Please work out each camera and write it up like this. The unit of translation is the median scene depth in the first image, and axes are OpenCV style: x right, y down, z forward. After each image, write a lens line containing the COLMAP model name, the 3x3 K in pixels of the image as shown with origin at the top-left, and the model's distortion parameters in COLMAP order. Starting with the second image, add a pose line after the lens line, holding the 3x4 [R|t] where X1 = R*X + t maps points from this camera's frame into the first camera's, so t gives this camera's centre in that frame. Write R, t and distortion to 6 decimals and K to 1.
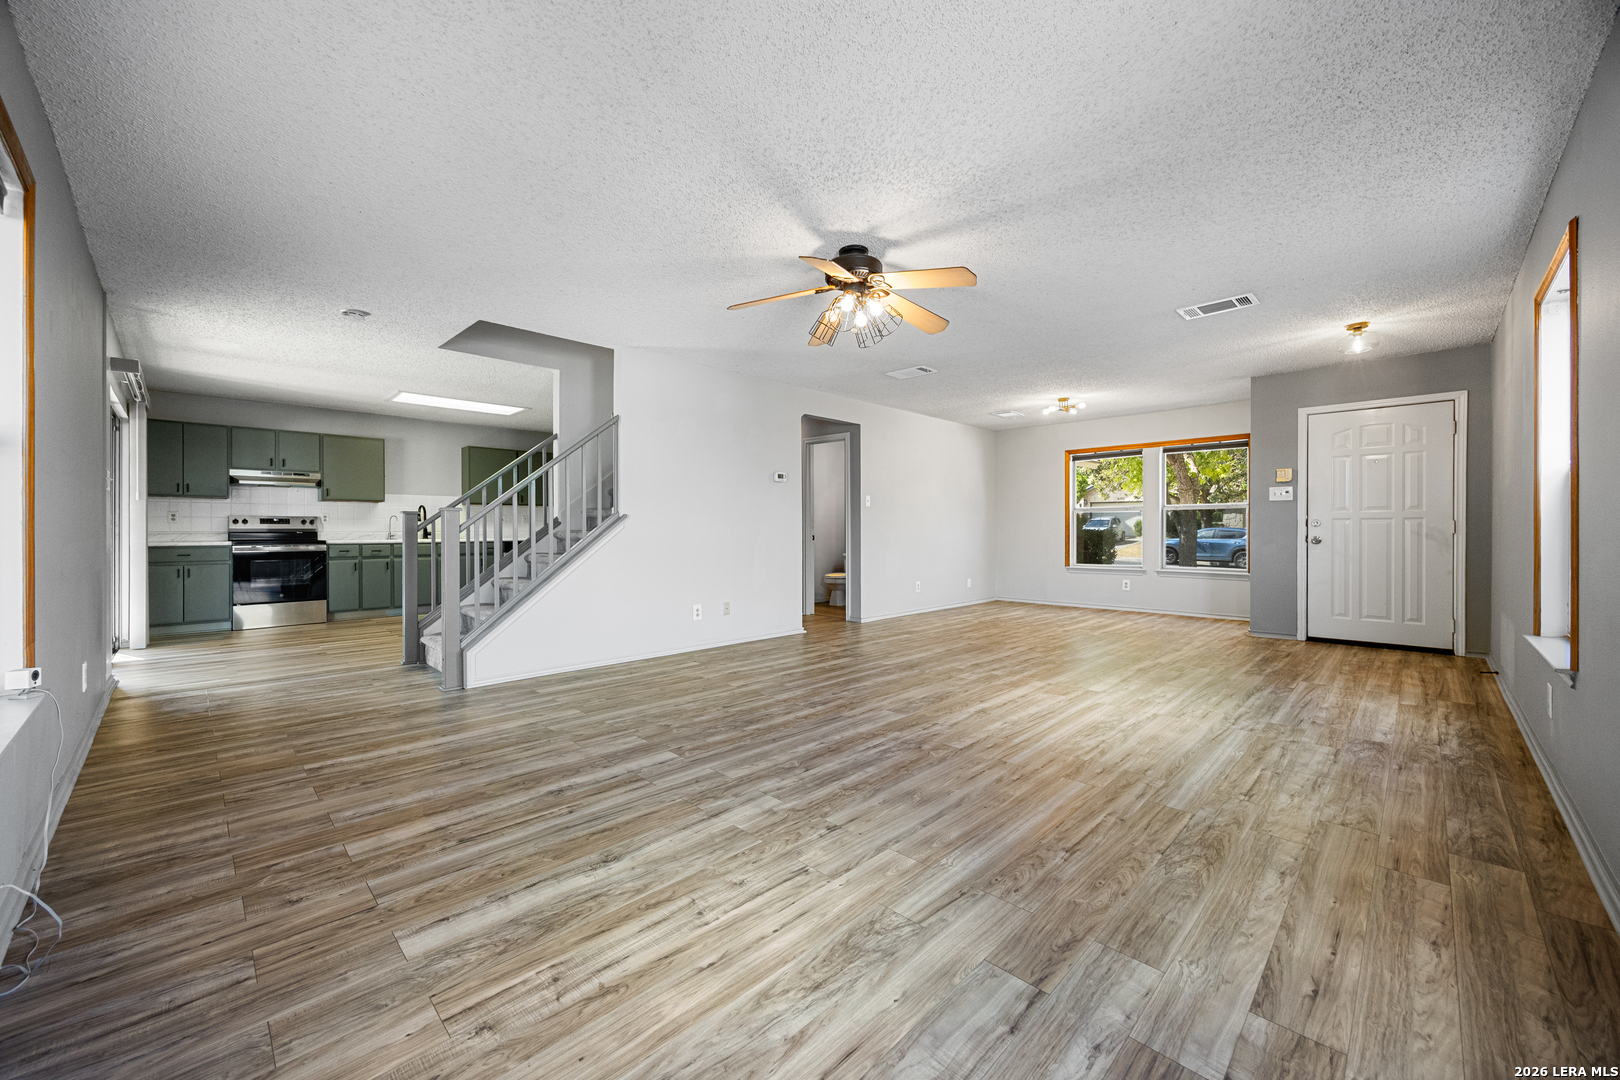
lens RADIAL K [[621.1, 0, 812.3], [0, 621.1, 535.8], [0, 0, 1]] dist [-0.002565, 0.000530]
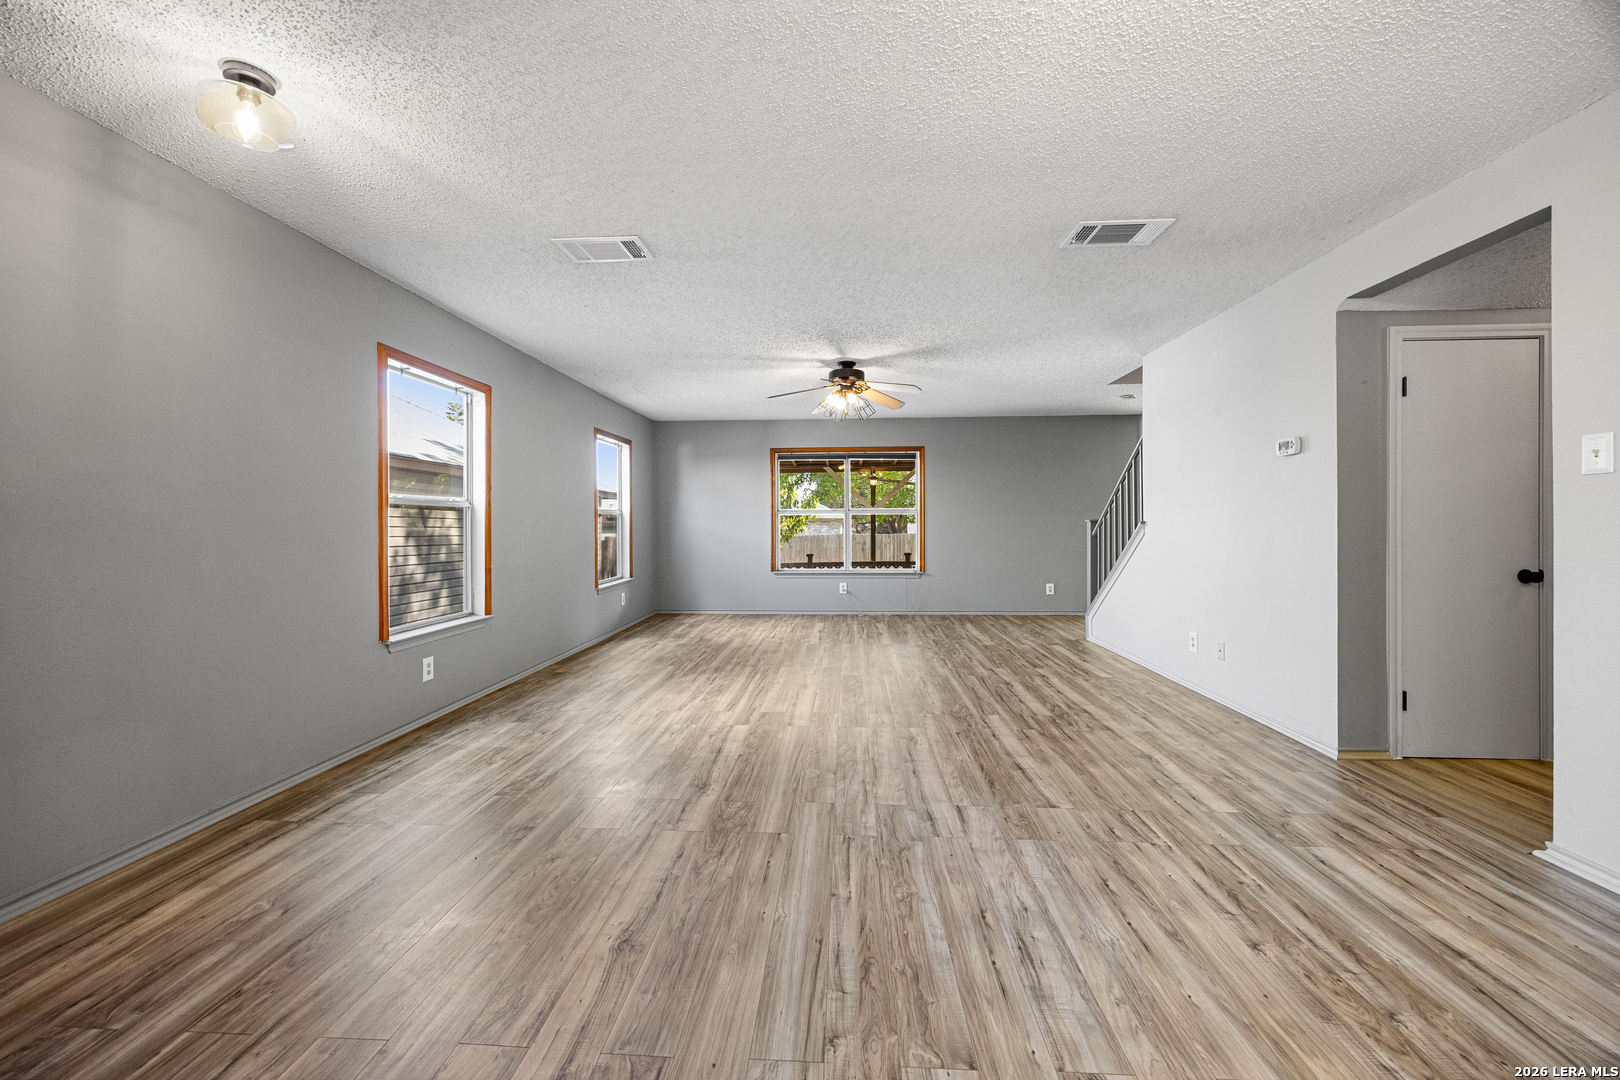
lens RADIAL K [[621.1, 0, 807.7], [0, 621.1, 530.0], [0, 0, 1]] dist [-0.002565, 0.000530]
pose [[-0.756569, 0.012253, -0.653799, 1.247178], [0.001096, 0.999847, 0.017469, -0.060491], [0.653913, 0.012500, -0.756467, 2.247698]]
